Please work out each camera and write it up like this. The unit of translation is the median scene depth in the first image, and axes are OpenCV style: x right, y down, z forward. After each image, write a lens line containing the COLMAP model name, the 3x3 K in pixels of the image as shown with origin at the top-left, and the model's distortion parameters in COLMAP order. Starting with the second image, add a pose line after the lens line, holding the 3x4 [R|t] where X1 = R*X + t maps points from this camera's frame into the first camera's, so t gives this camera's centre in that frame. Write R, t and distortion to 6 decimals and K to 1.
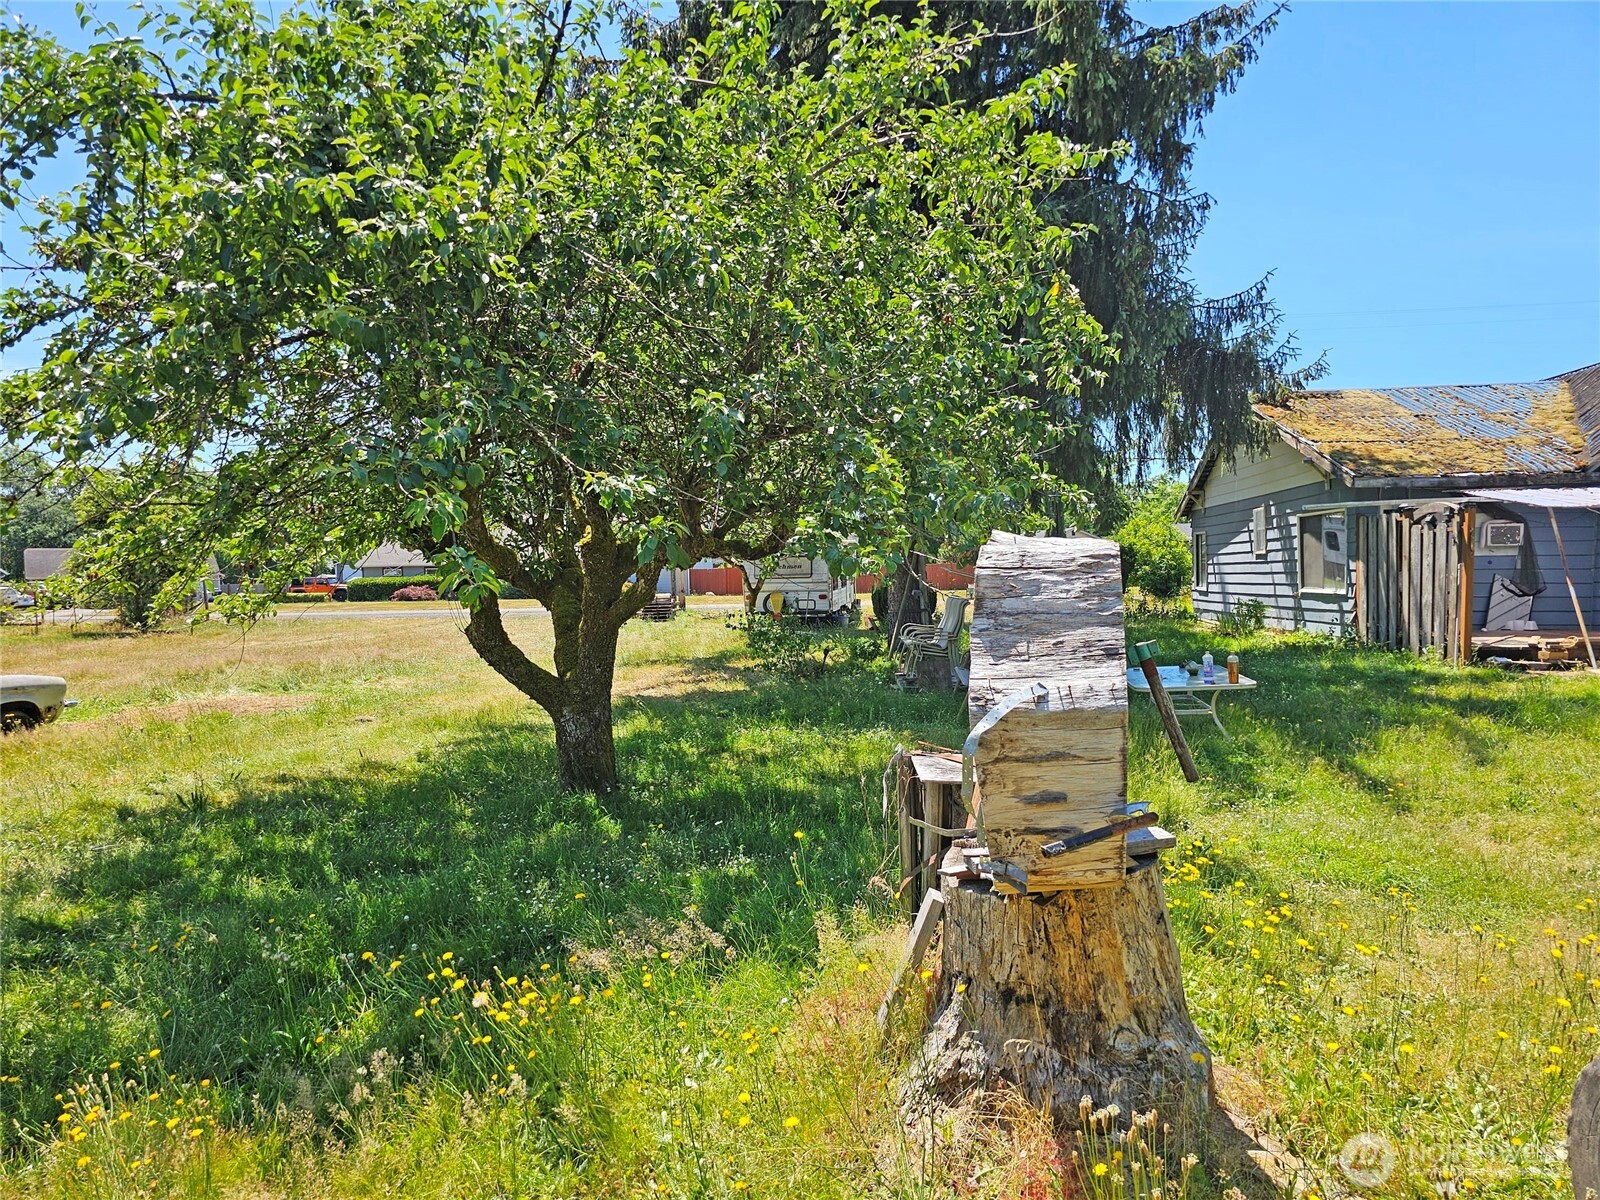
lens RADIAL K [[1087.7, 0, 800.8], [0, 1087.7, 605.8], [0, 0, 1]] dist [0.053114, -0.053171]
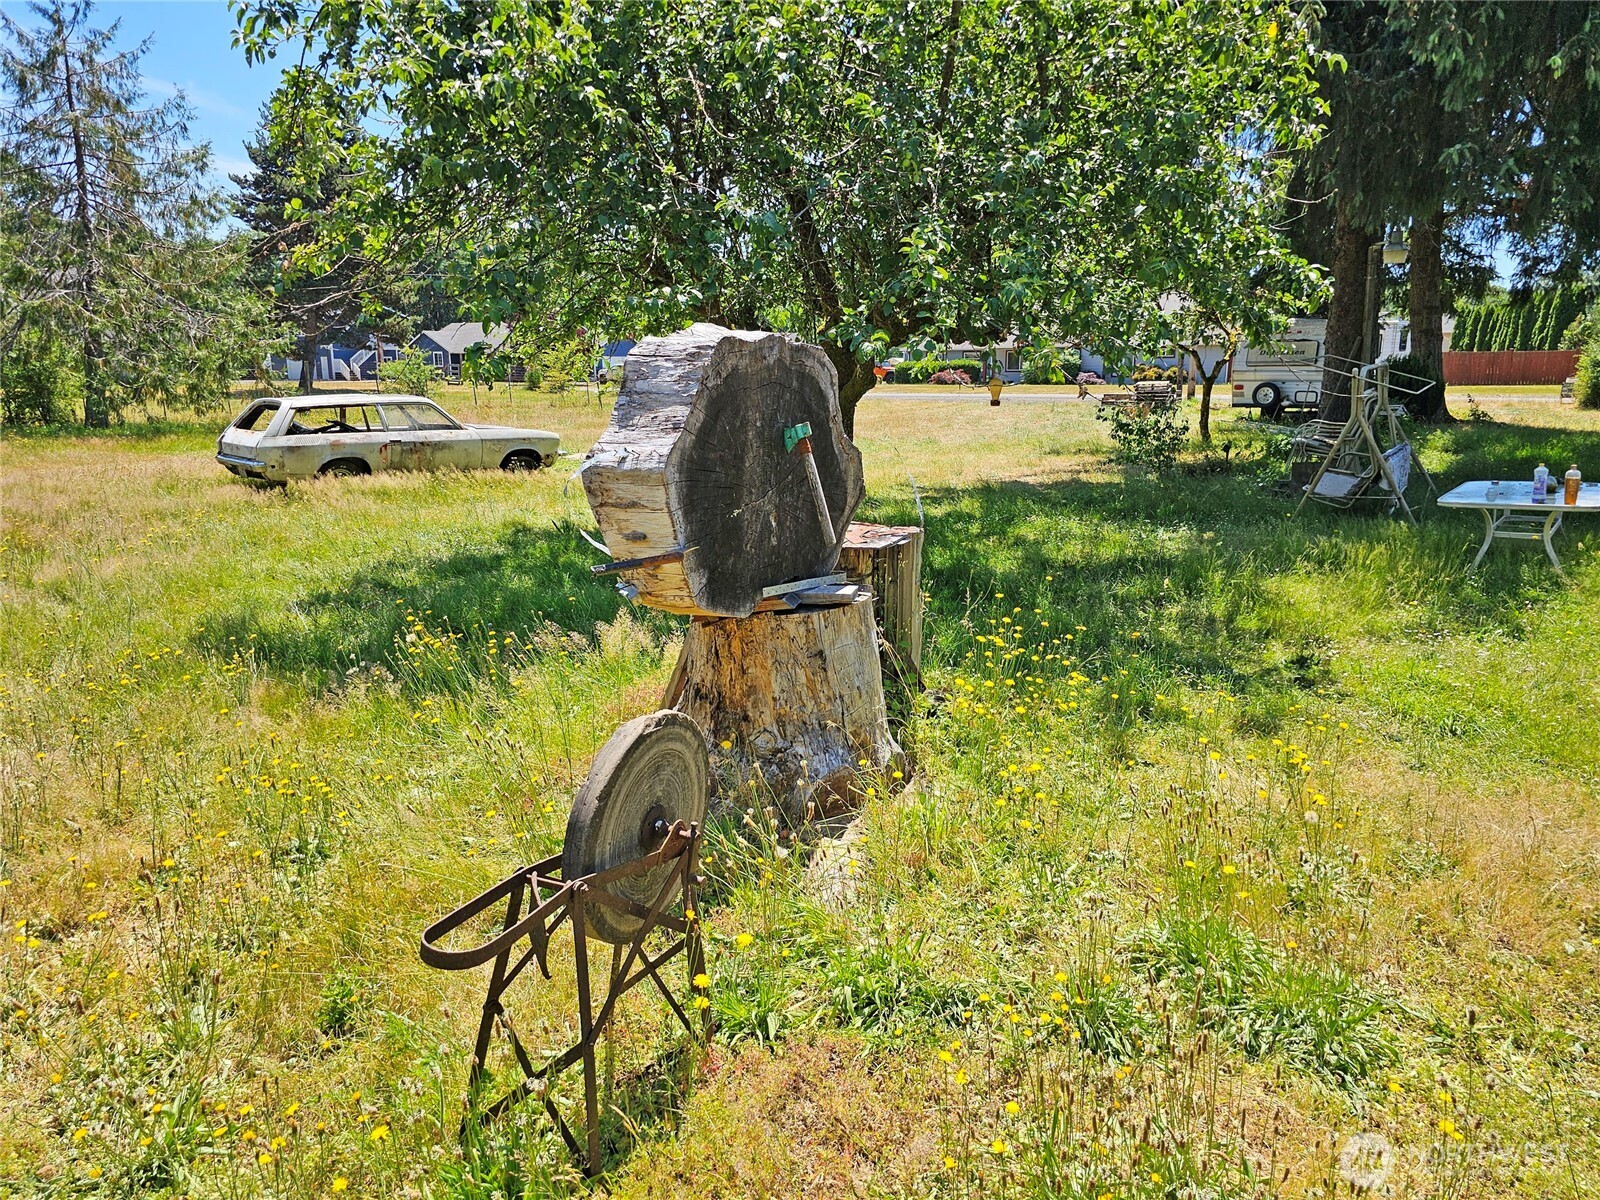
lens RADIAL K [[1087.7, 0, 799.2], [0, 1087.7, 598.1], [0, 0, 1]] dist [0.053114, -0.053171]
pose [[0.852156, 0.121821, -0.508911, 0.951742], [-0.025512, 0.981040, 0.192117, -0.006865], [0.522666, -0.150731, 0.839107, -0.008031]]
